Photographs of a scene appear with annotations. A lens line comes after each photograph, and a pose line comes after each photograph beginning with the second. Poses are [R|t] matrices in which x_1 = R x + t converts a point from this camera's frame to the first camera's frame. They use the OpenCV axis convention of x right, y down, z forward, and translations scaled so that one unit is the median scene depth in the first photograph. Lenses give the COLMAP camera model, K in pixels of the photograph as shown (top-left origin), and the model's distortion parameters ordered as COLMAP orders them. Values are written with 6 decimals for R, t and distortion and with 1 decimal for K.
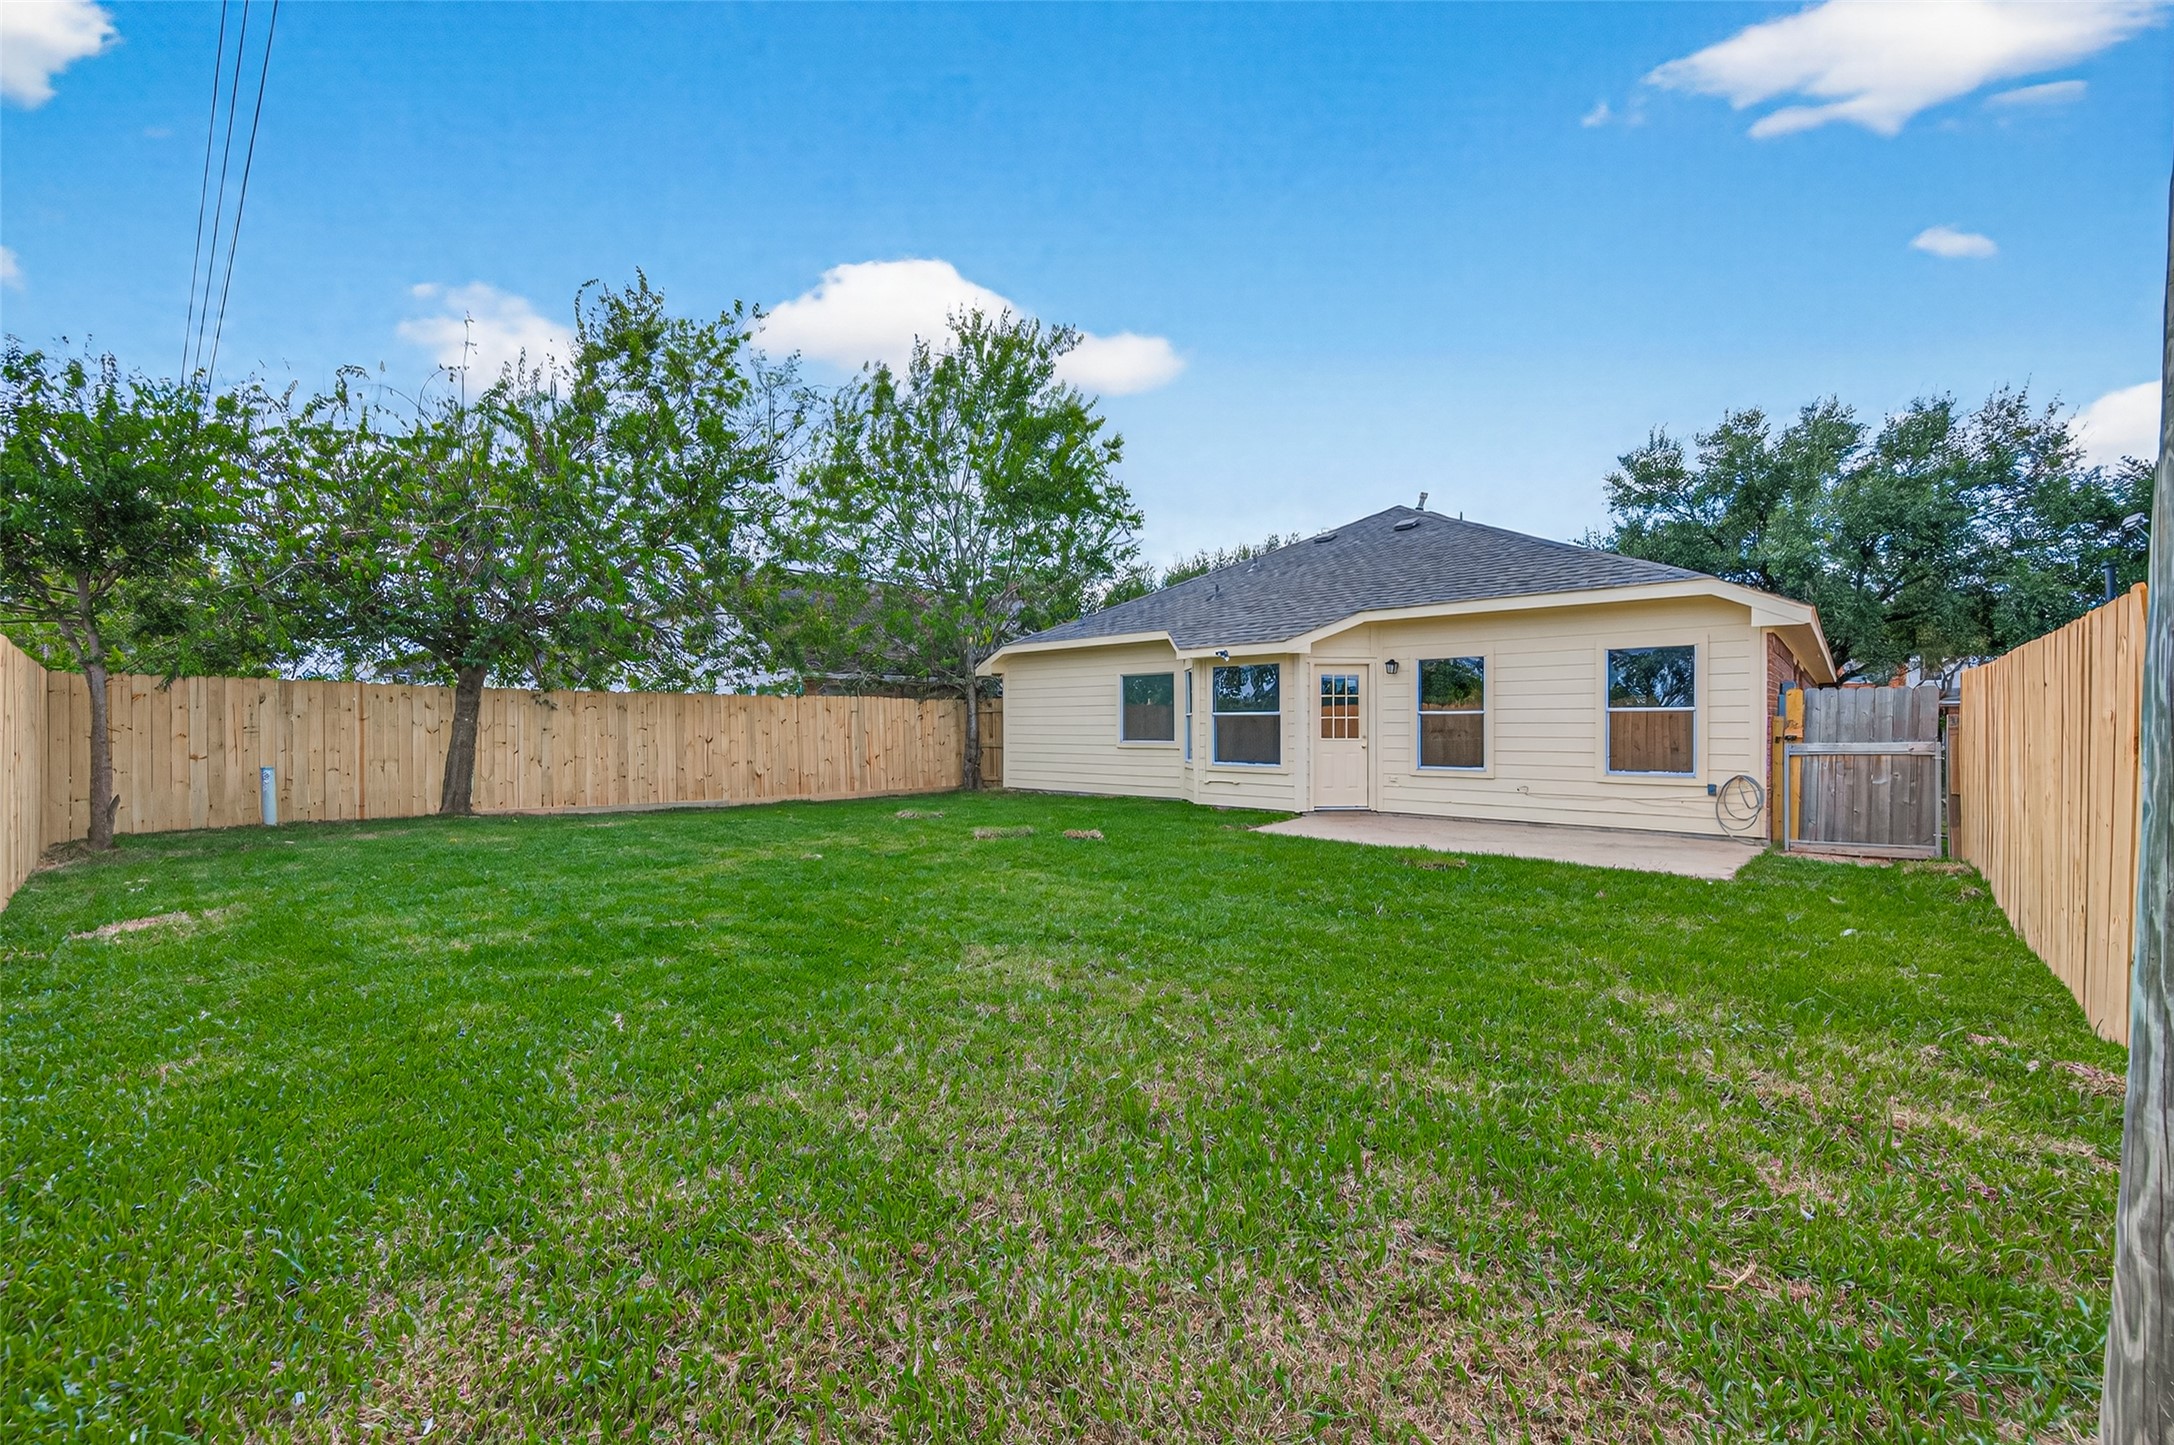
lens RADIAL K [[843.9, 0, 1090.8], [0, 843.9, 729.4], [0, 0, 1]] dist [0.001005, -0.000299]
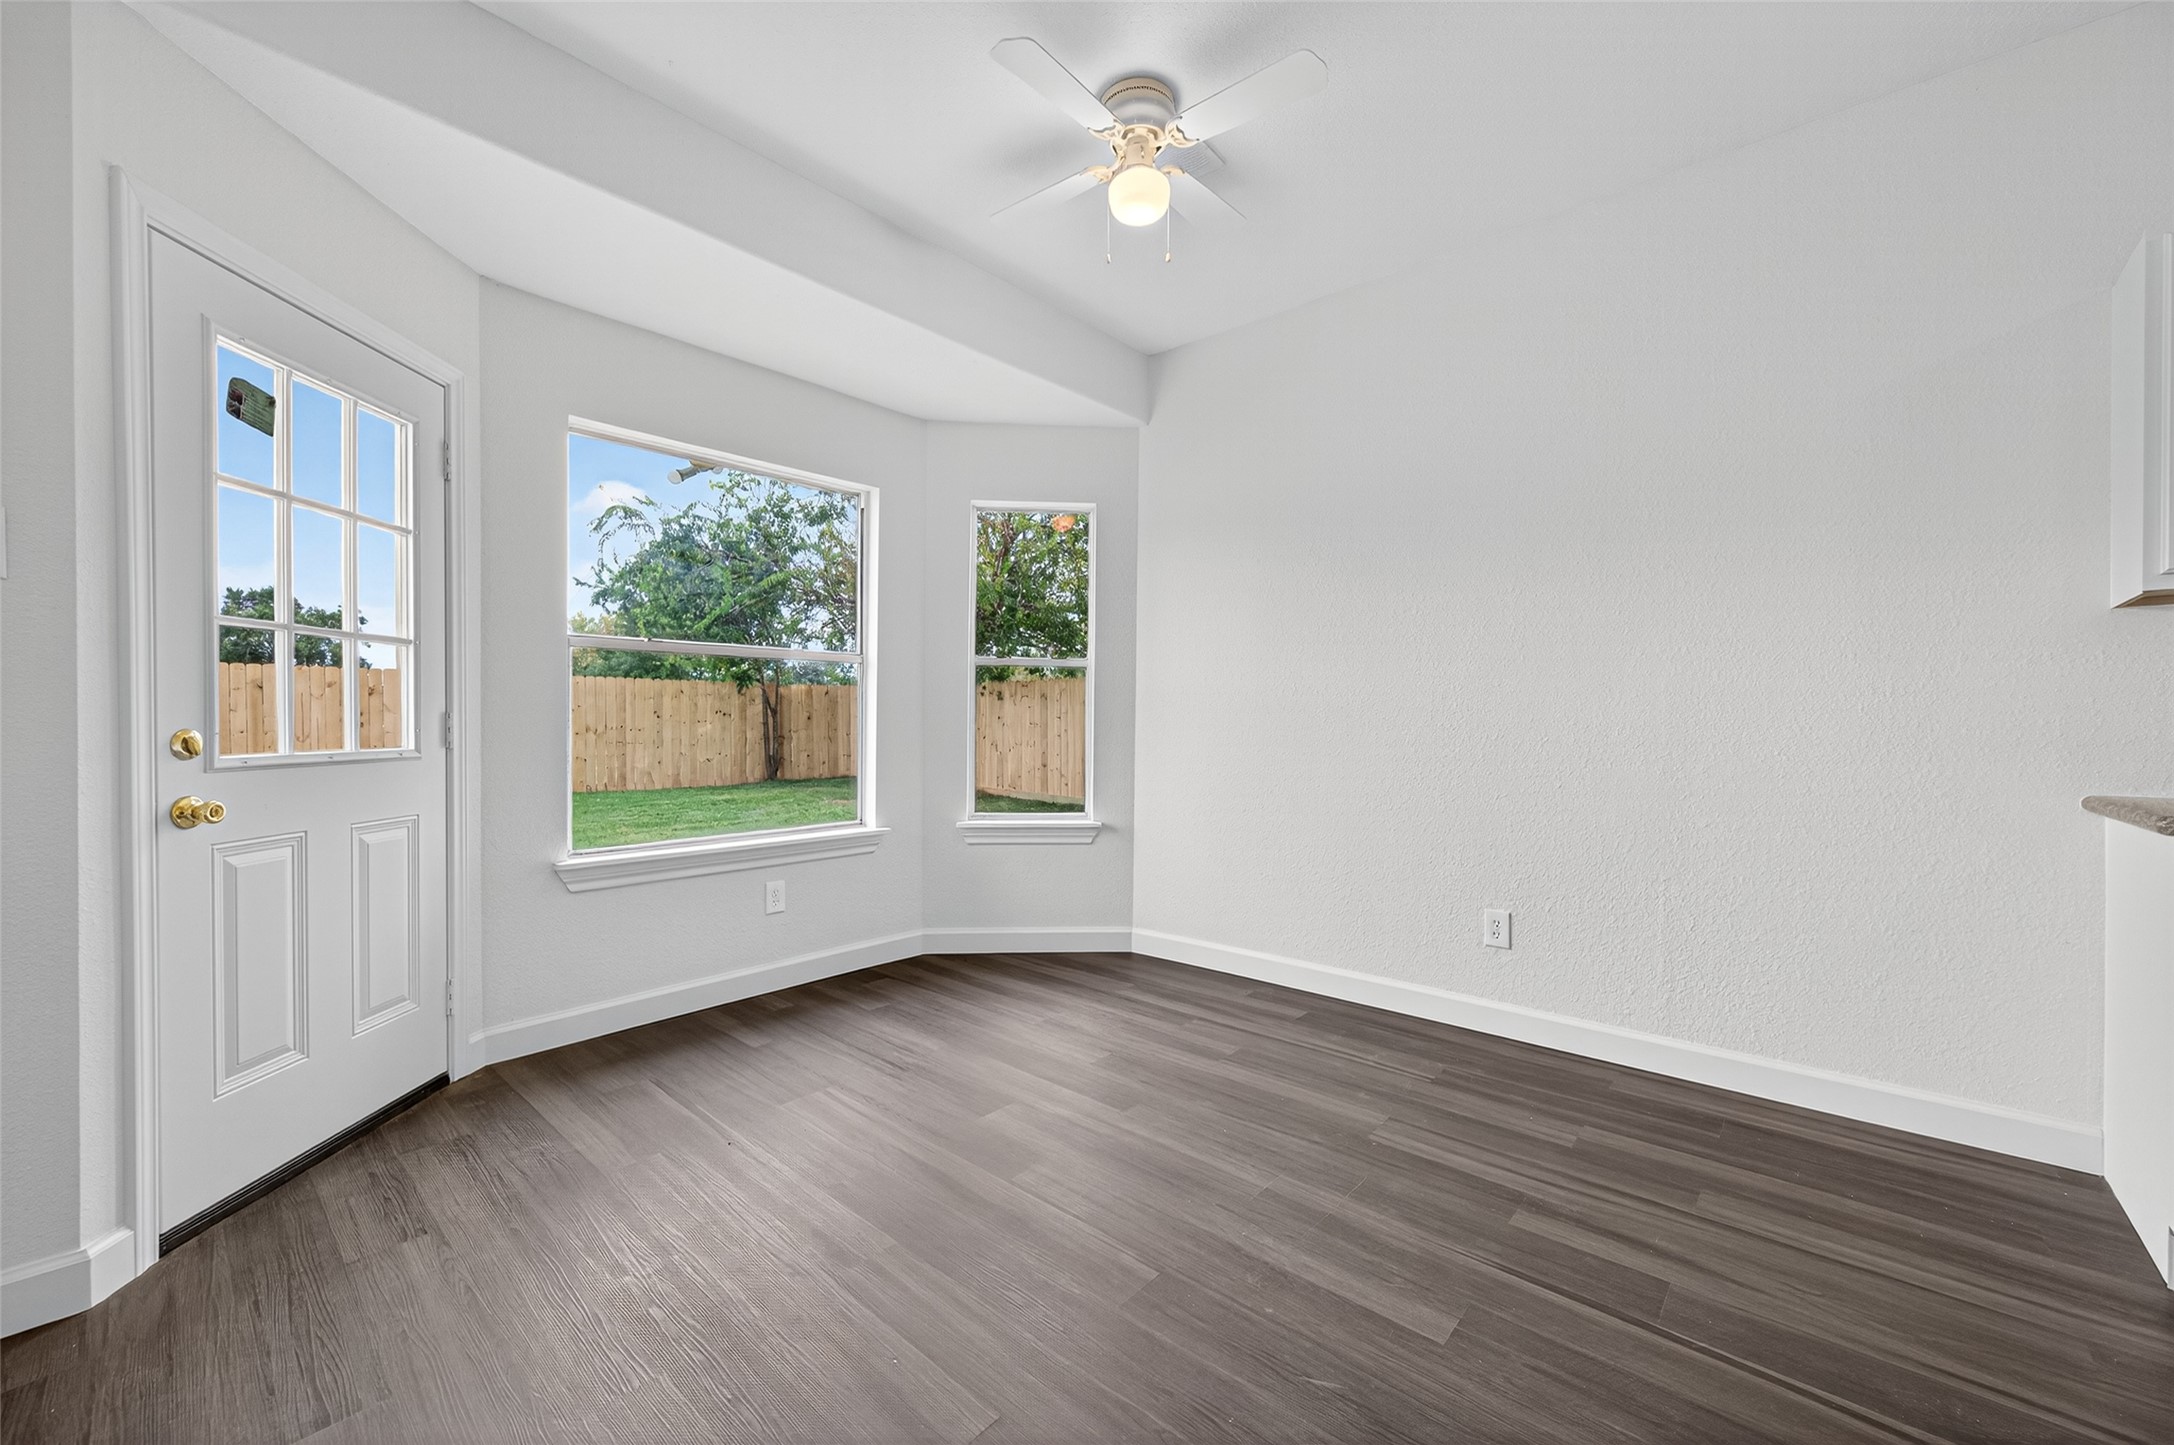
lens RADIAL K [[843.9, 0, 1103.0], [0, 843.9, 739.3], [0, 0, 1]] dist [0.001005, -0.000299]
pose [[-0.001336, 0.023565, -0.999721, 0.440141], [-0.006611, 0.999700, 0.023573, 0.001359], [0.999977, 0.006640, -0.001180, 1.101682]]
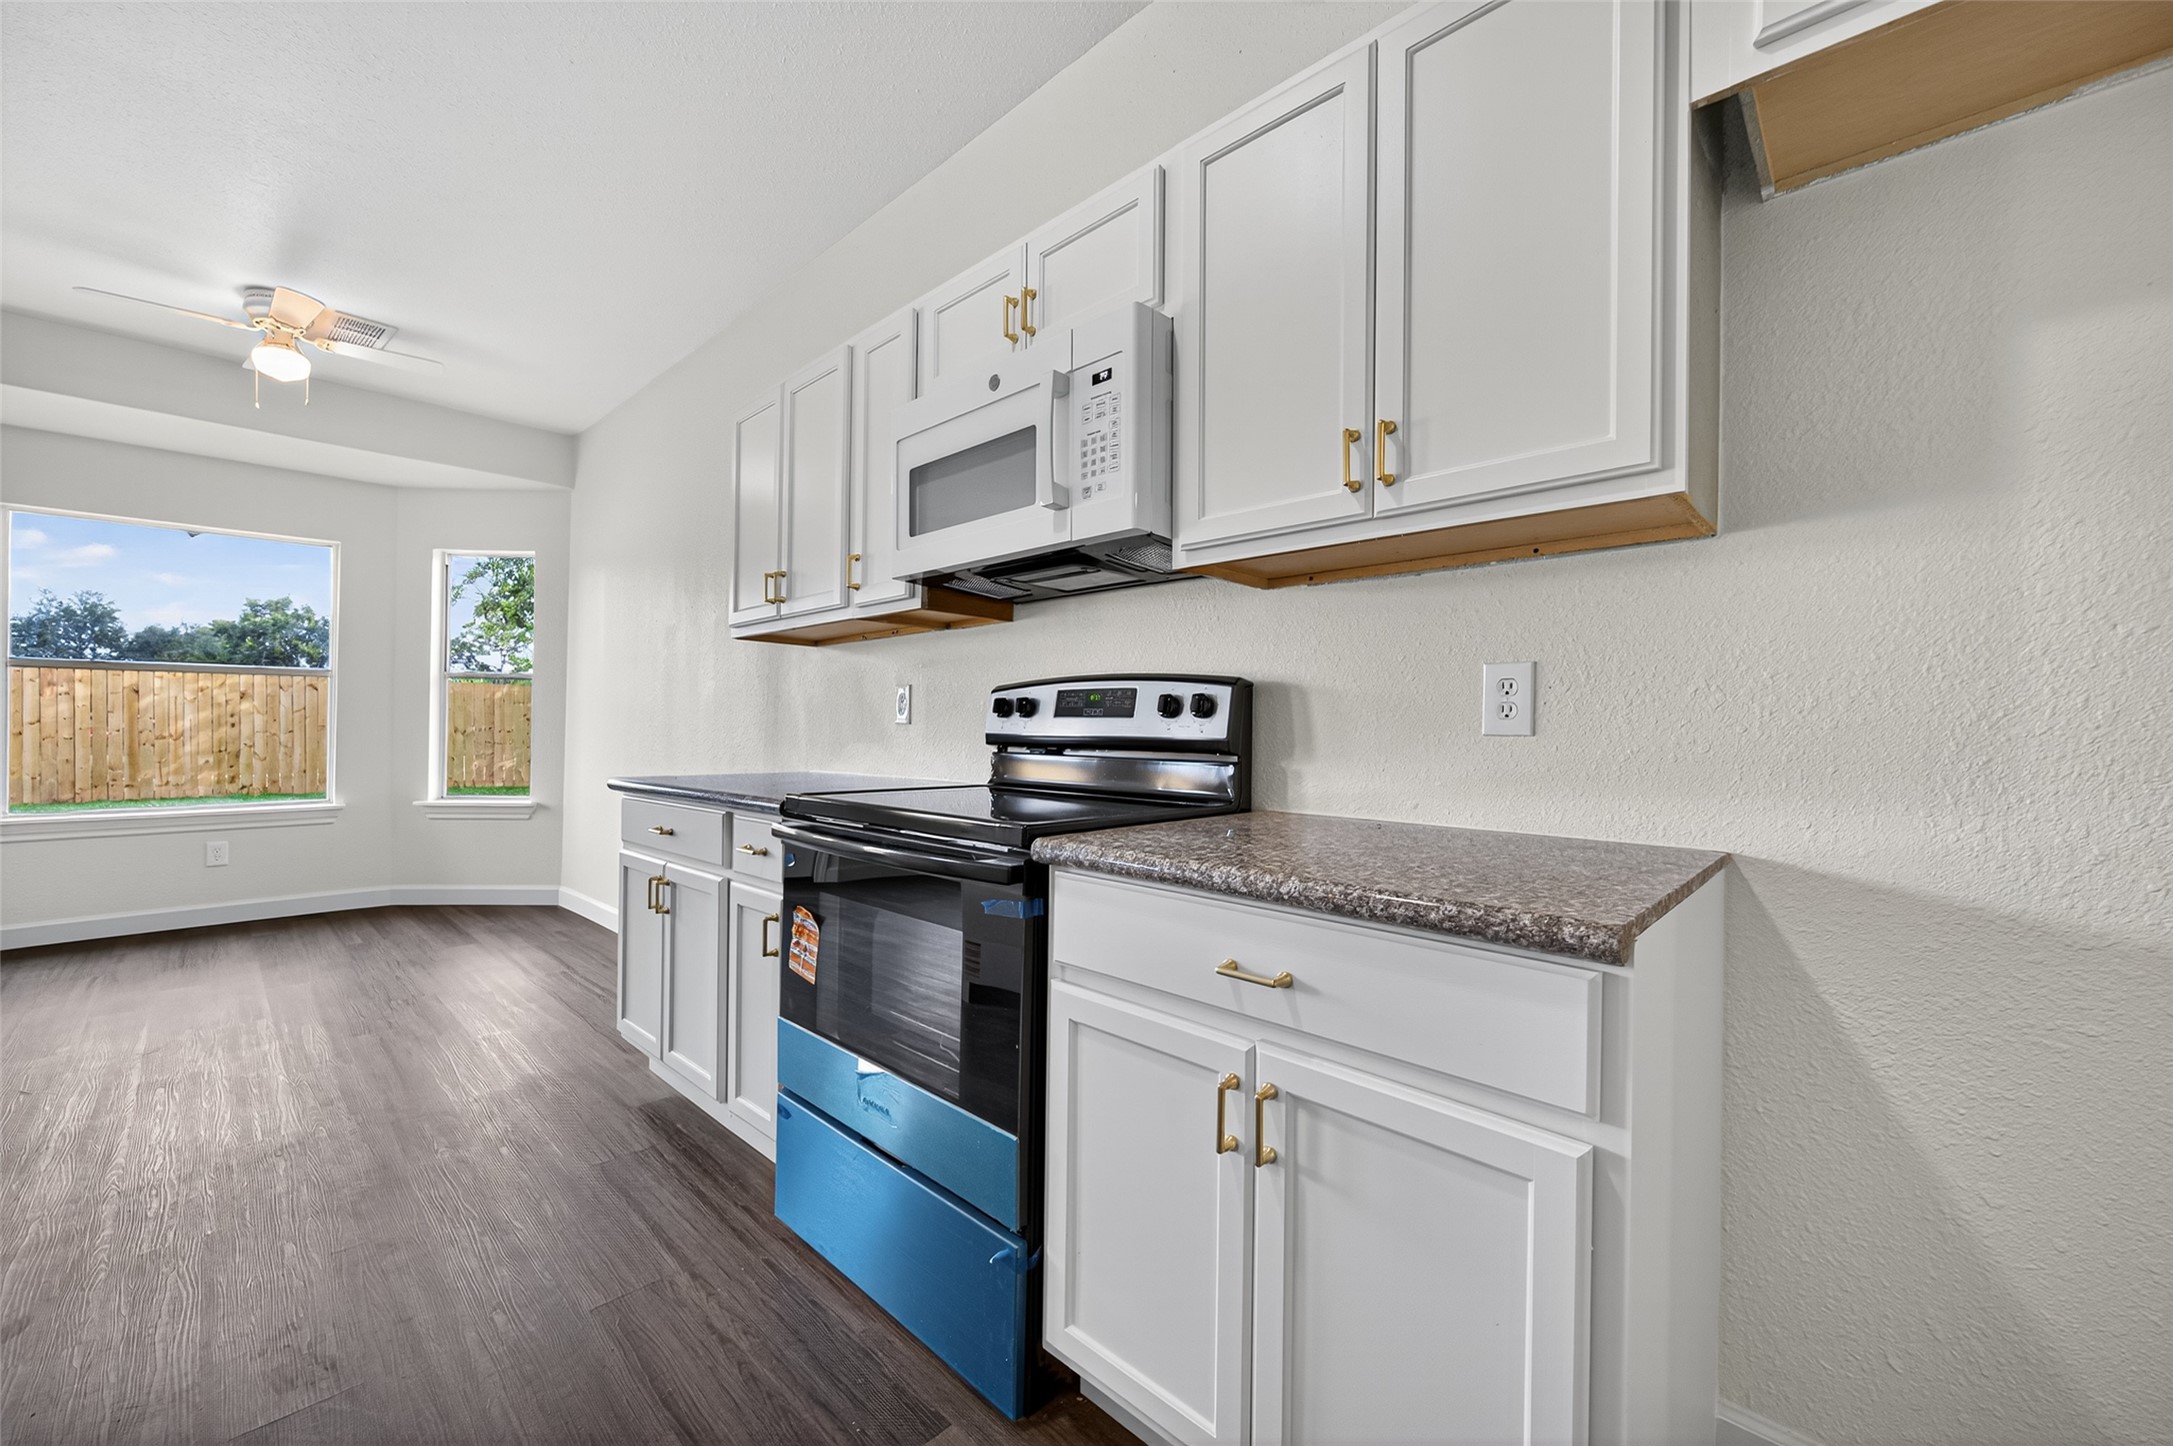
lens RADIAL K [[843.5, 0, 1085.1], [0, 843.5, 729.6], [0, 0, 1]] dist [0.001005, -0.000299]
pose [[-0.041956, 0.004632, -0.999109, 0.511898], [-0.012179, 0.999913, 0.005147, -0.000171], [0.999045, 0.012384, -0.041896, 1.365117]]
